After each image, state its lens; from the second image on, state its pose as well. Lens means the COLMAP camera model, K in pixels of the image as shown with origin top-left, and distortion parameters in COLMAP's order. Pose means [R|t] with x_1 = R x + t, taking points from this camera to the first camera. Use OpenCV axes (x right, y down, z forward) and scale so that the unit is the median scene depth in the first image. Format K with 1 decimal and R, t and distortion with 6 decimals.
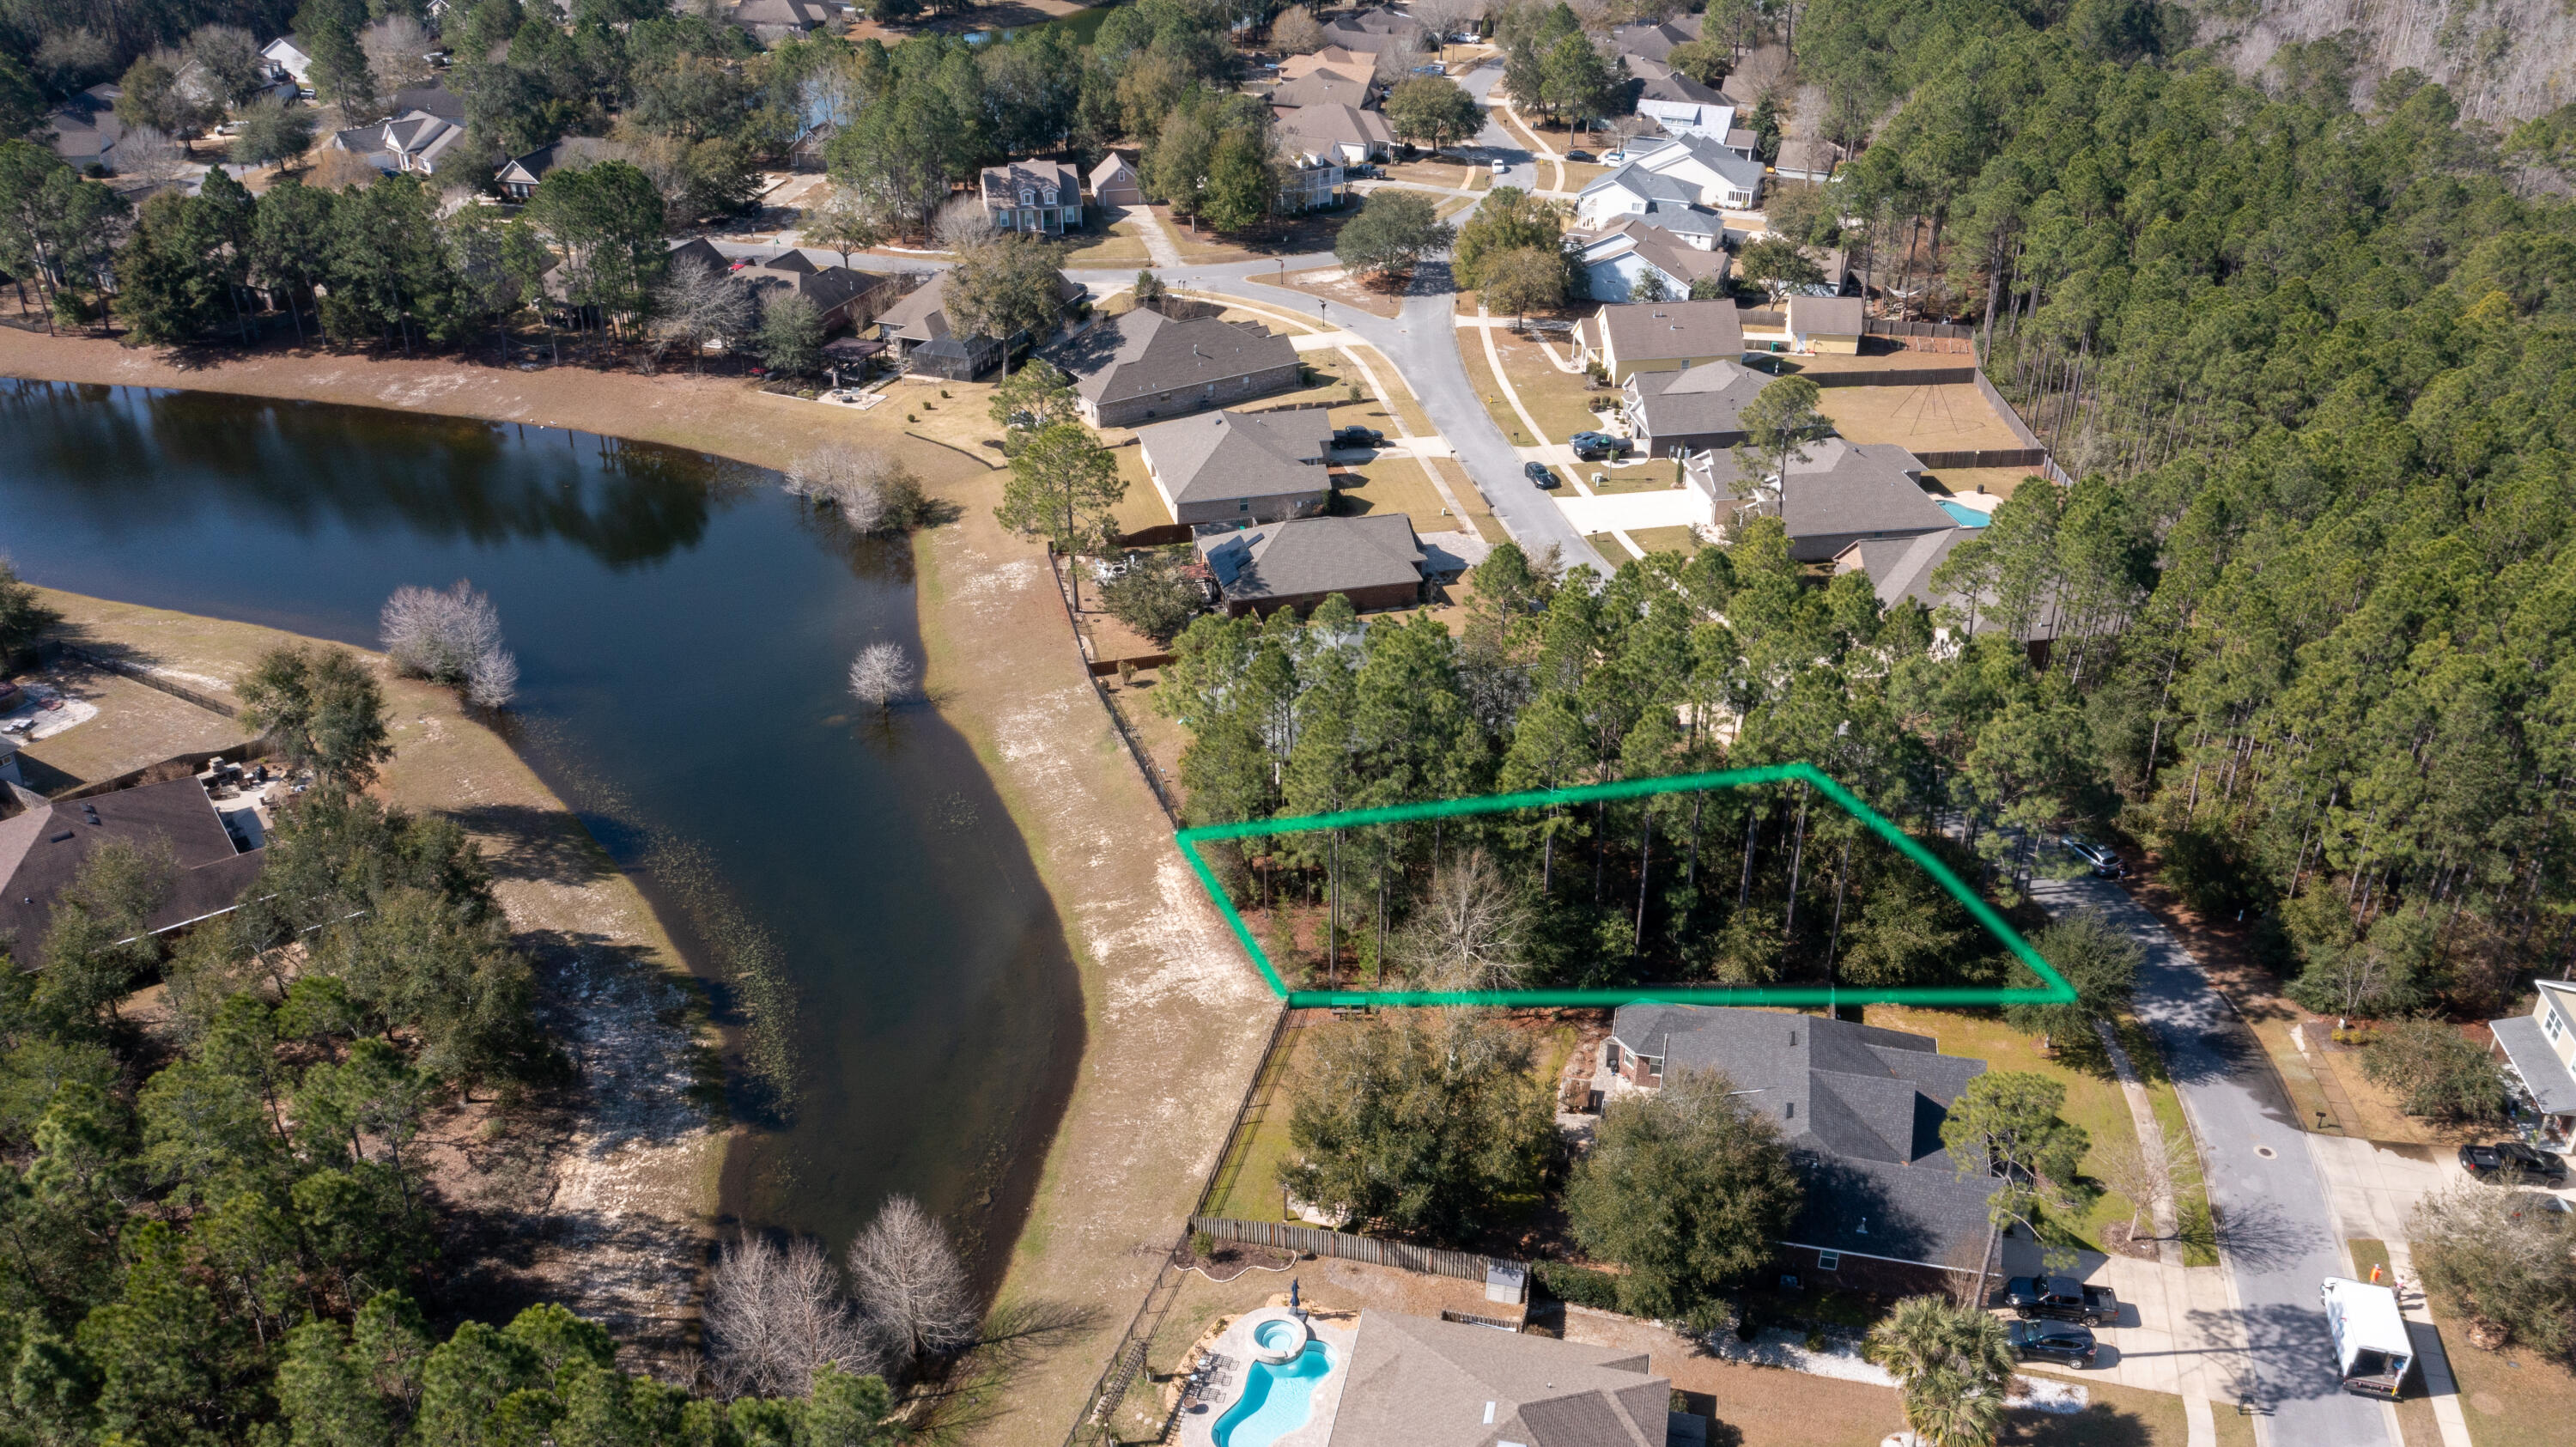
lens RADIAL K [[1996.1, 0, 1280.3], [0, 1996.1, 735.3], [0, 0, 1]] dist [-0.019179, 0.003347]
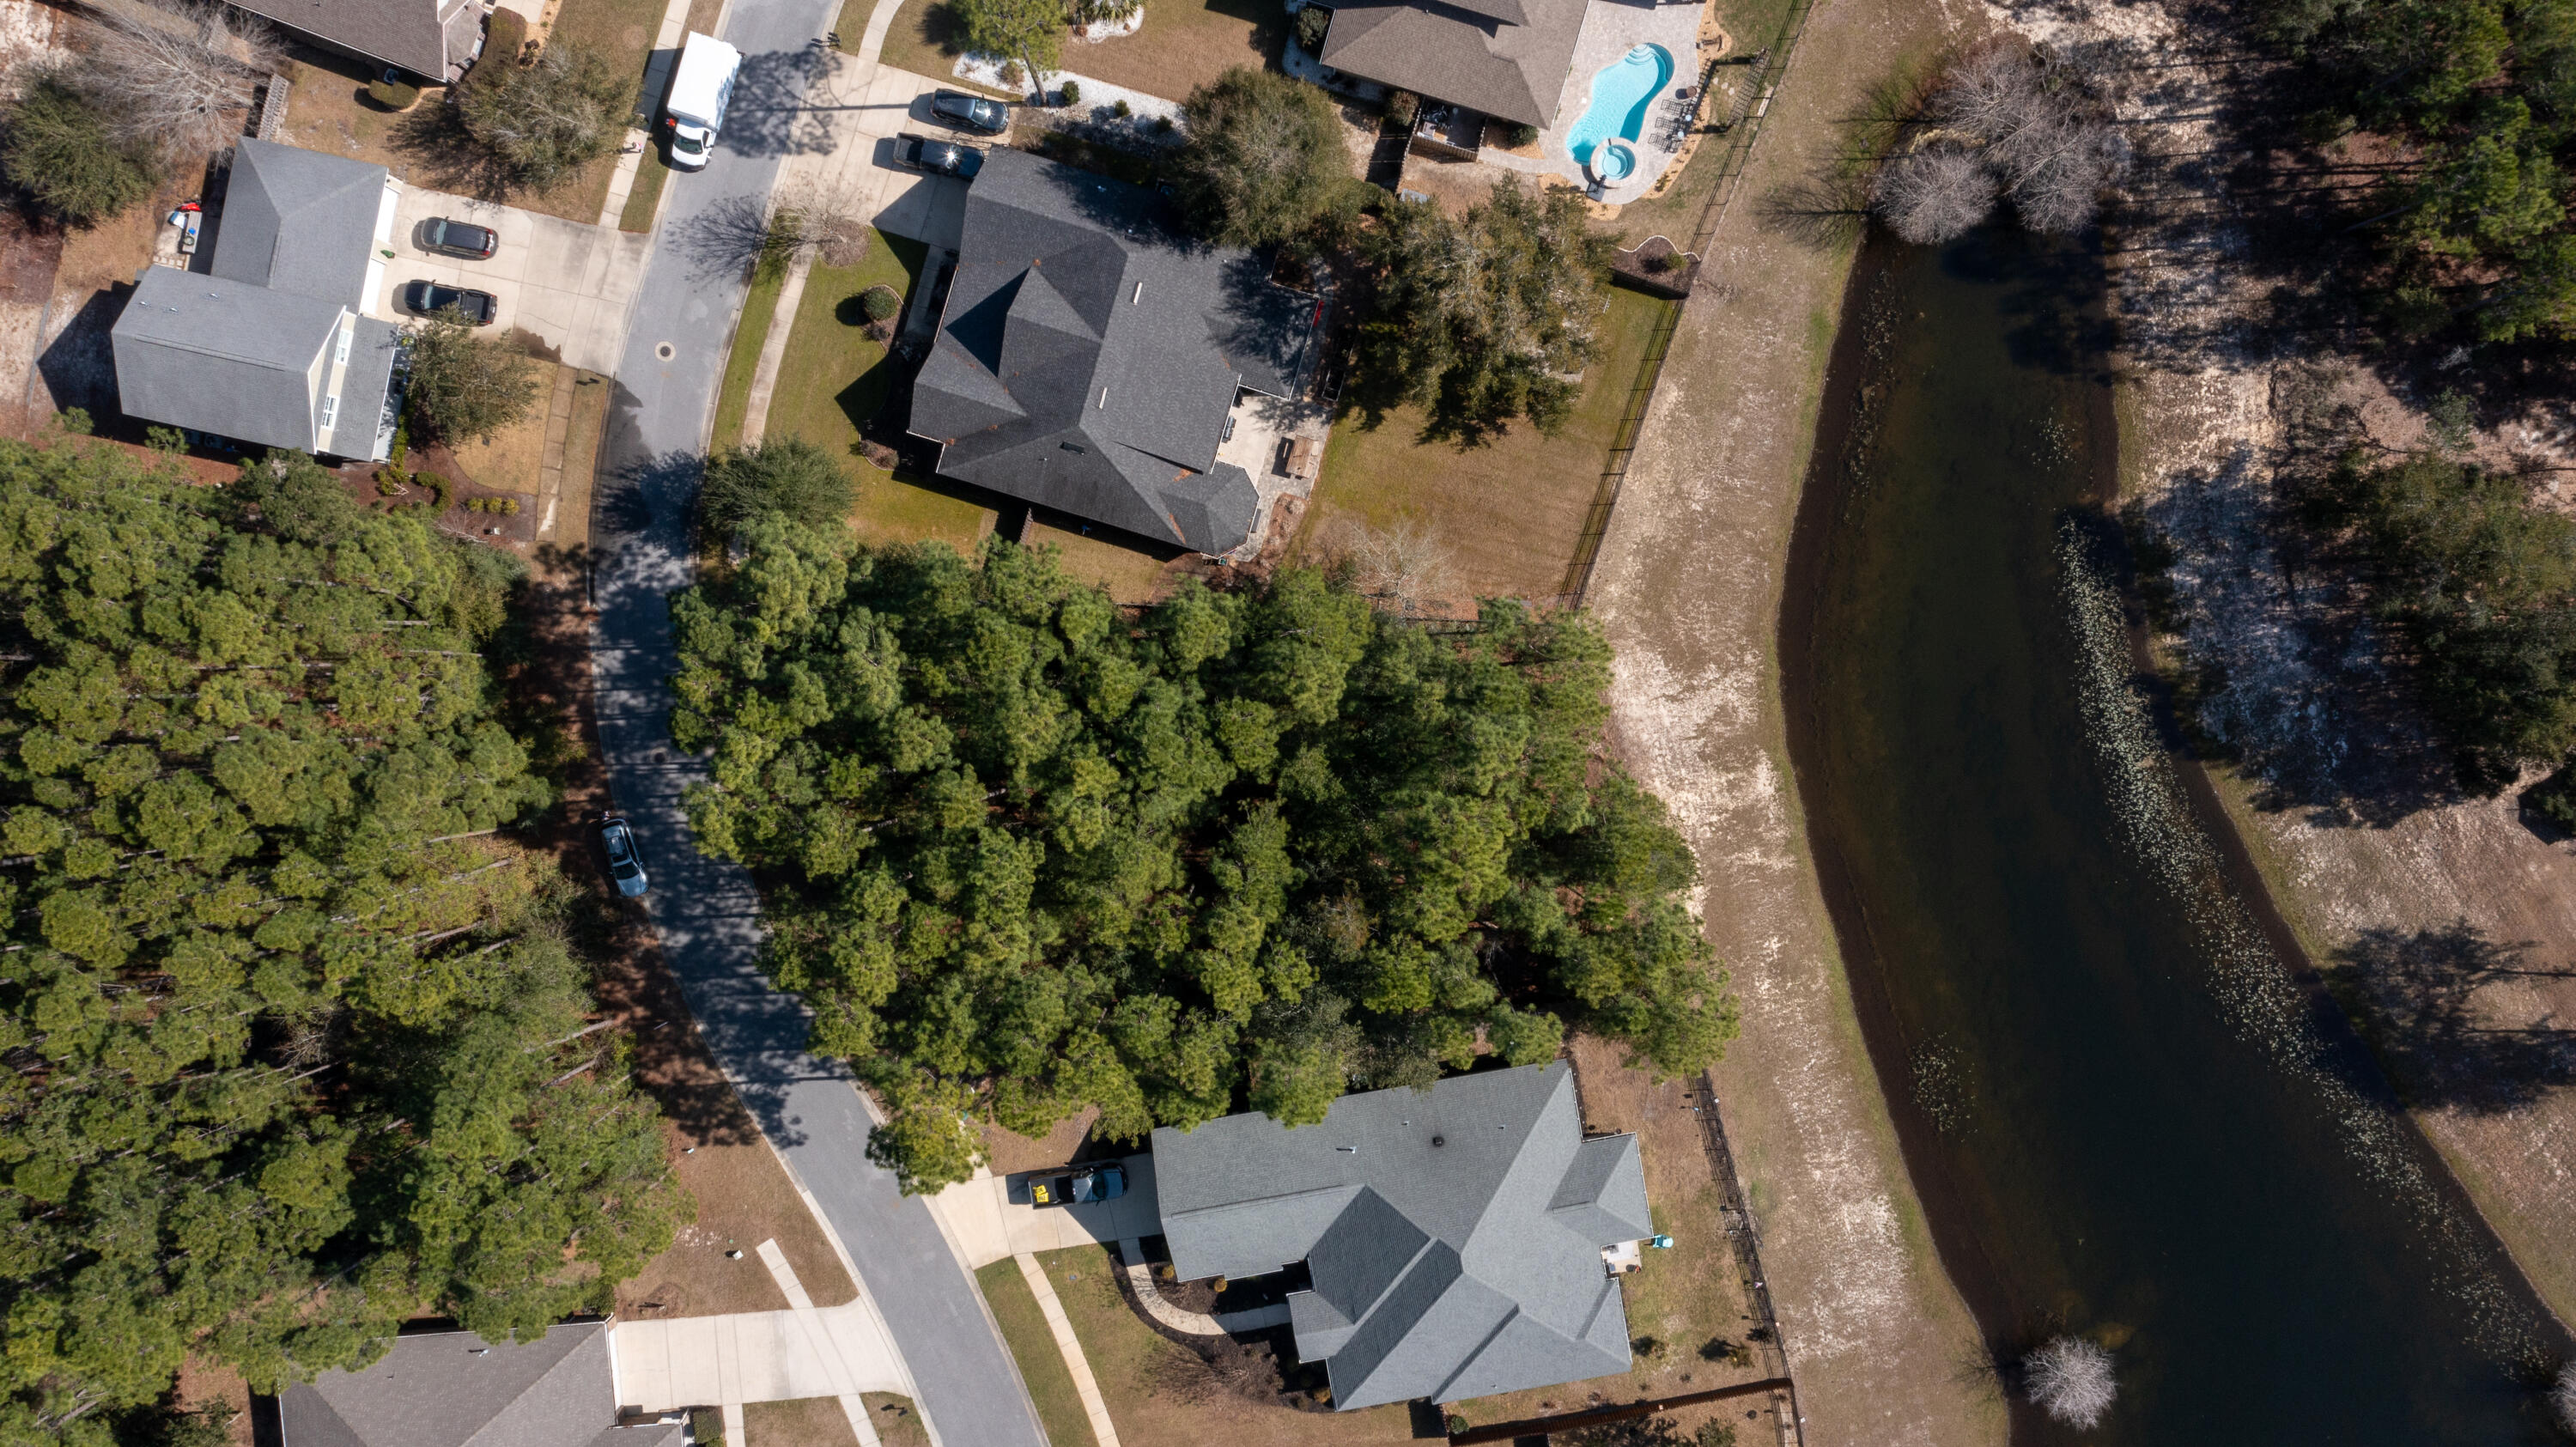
lens RADIAL K [[2017.3, 0, 1288.0], [0, 2017.3, 723.5], [0, 0, 1]] dist [-0.009755, 0.001388]
pose [[-0.997848, -0.063537, 0.016171, 0.071974], [0.046707, -0.515811, 0.855428, -0.427225], [-0.046010, 0.854343, 0.517669, 0.319327]]
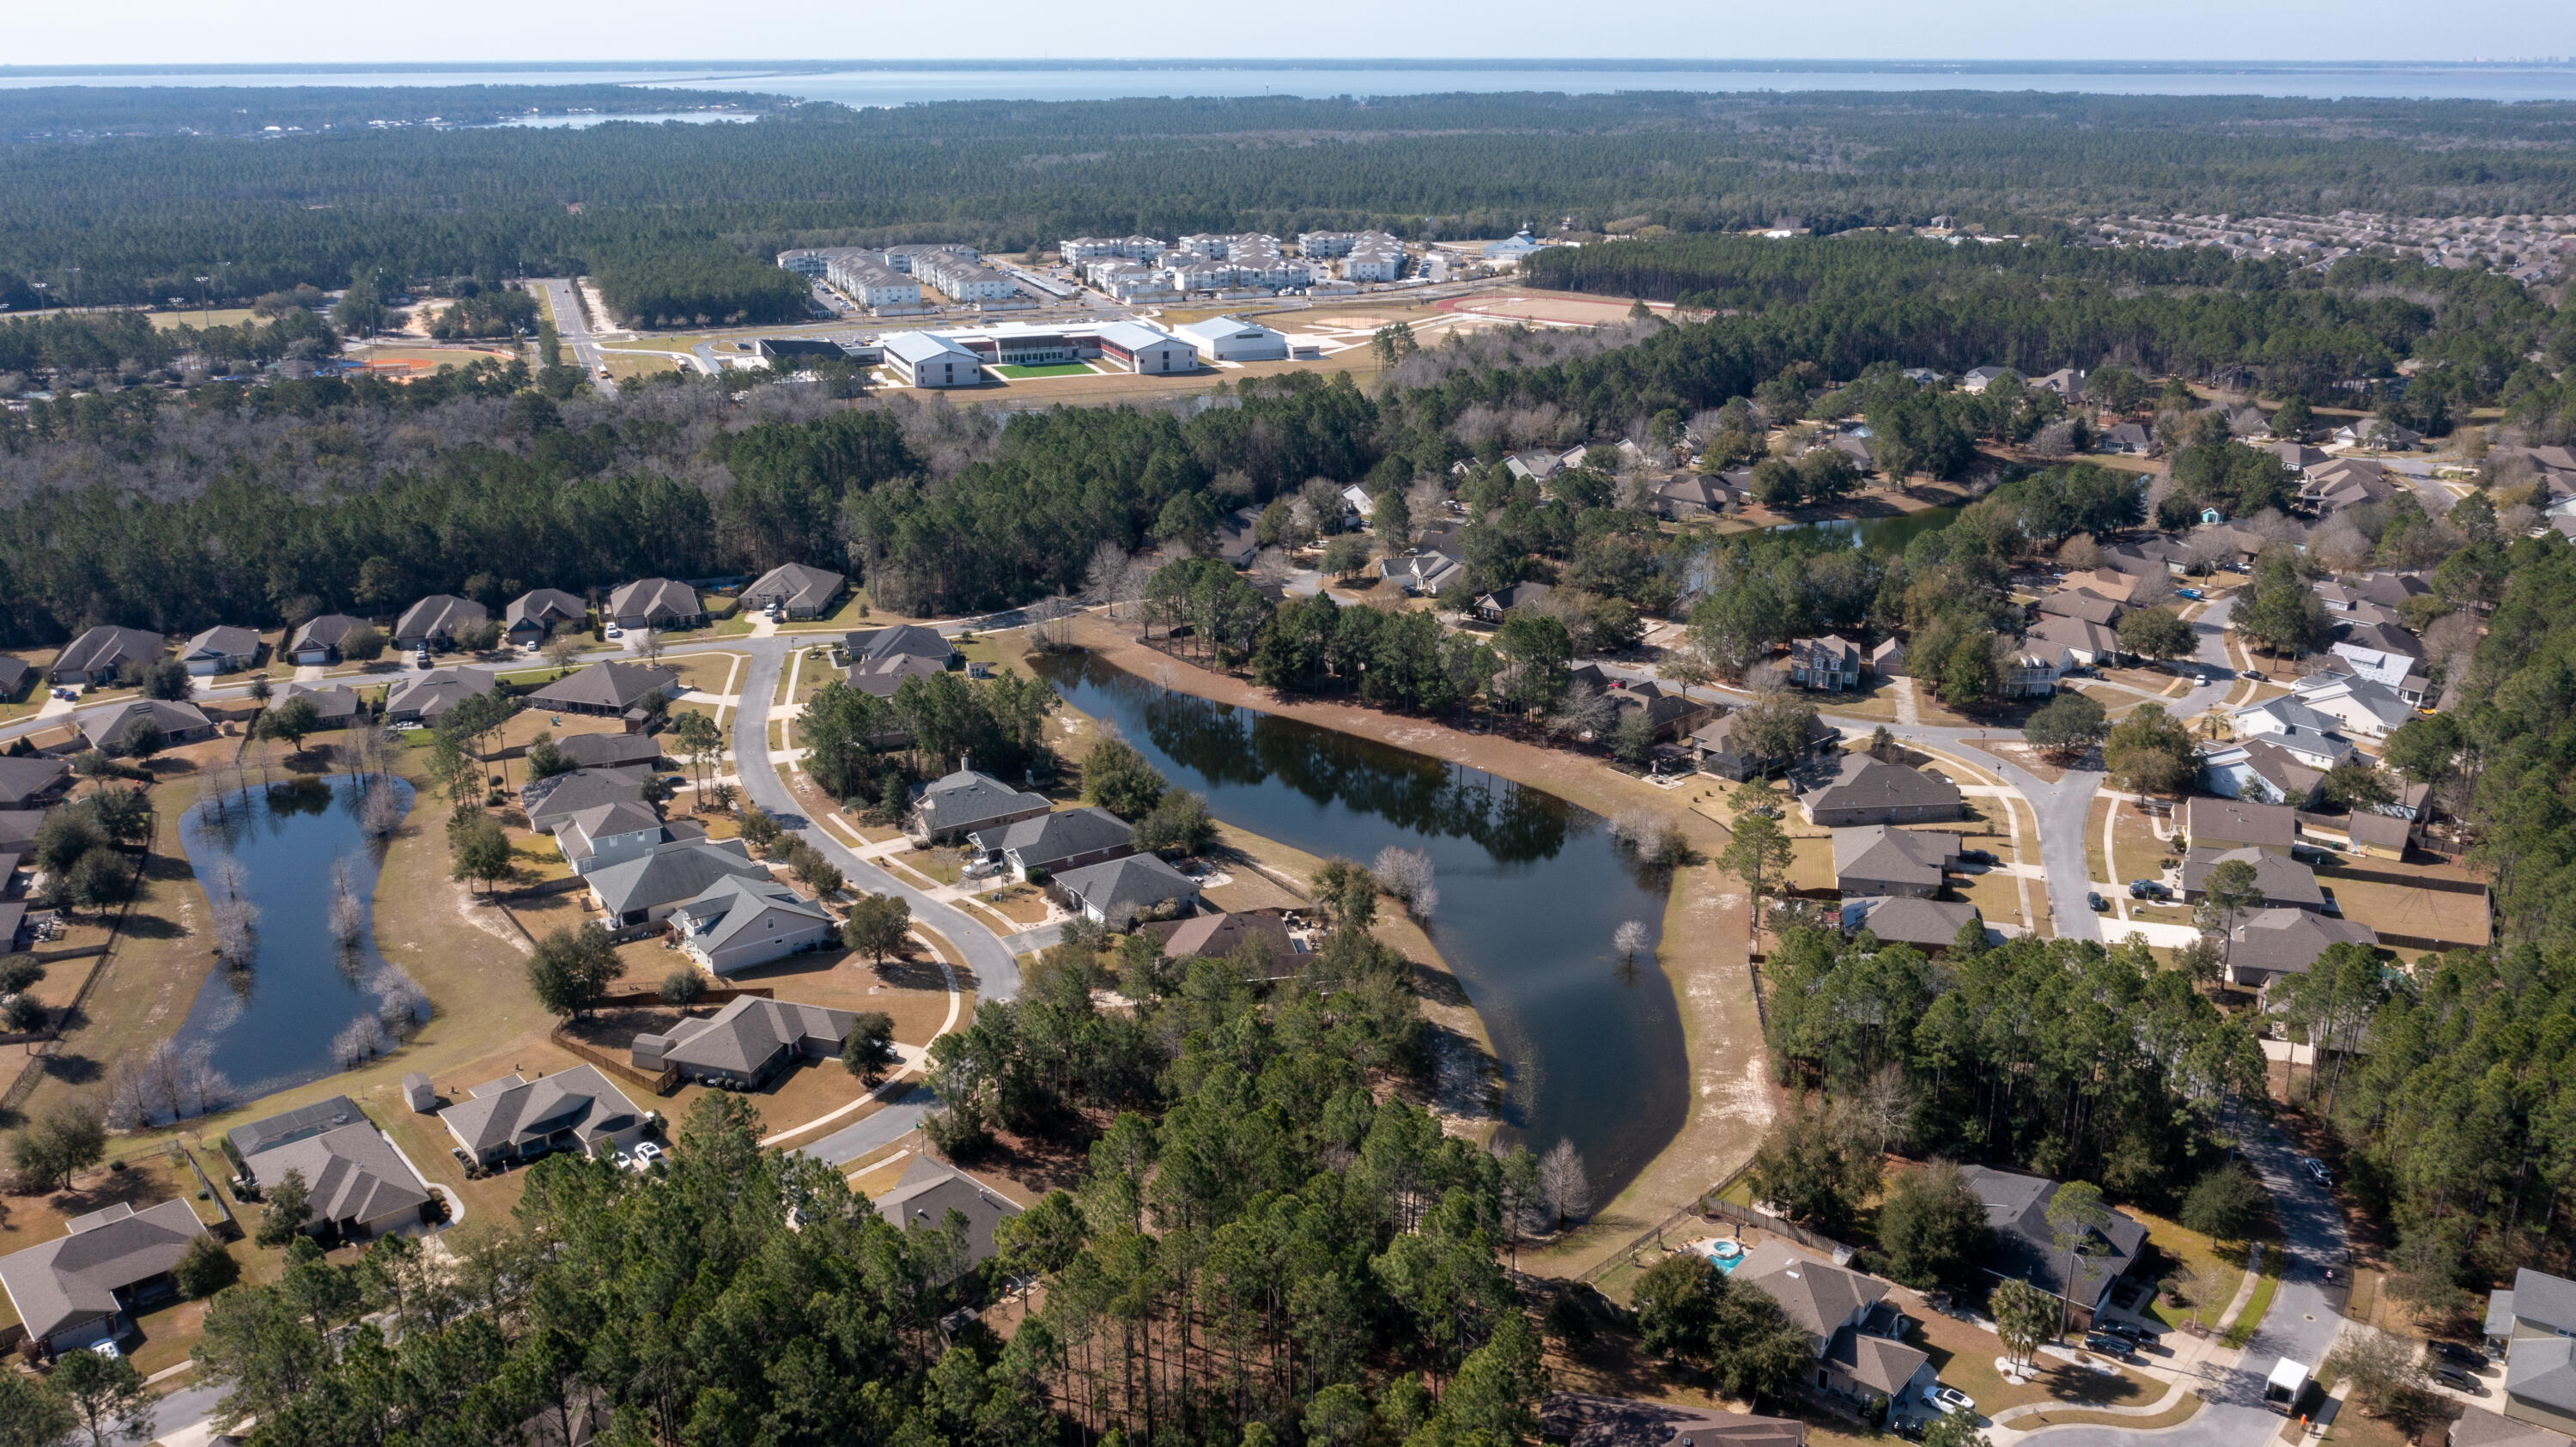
lens RADIAL K [[1987.5, 0, 1291.9], [0, 1987.5, 728.1], [0, 0, 1]] dist [-0.025272, 0.004938]
pose [[0.896181, 0.138782, -0.421425, 0.187131], [-0.215434, 0.966451, -0.139863, 0.076563], [0.387876, 0.216132, 0.896013, -0.555900]]
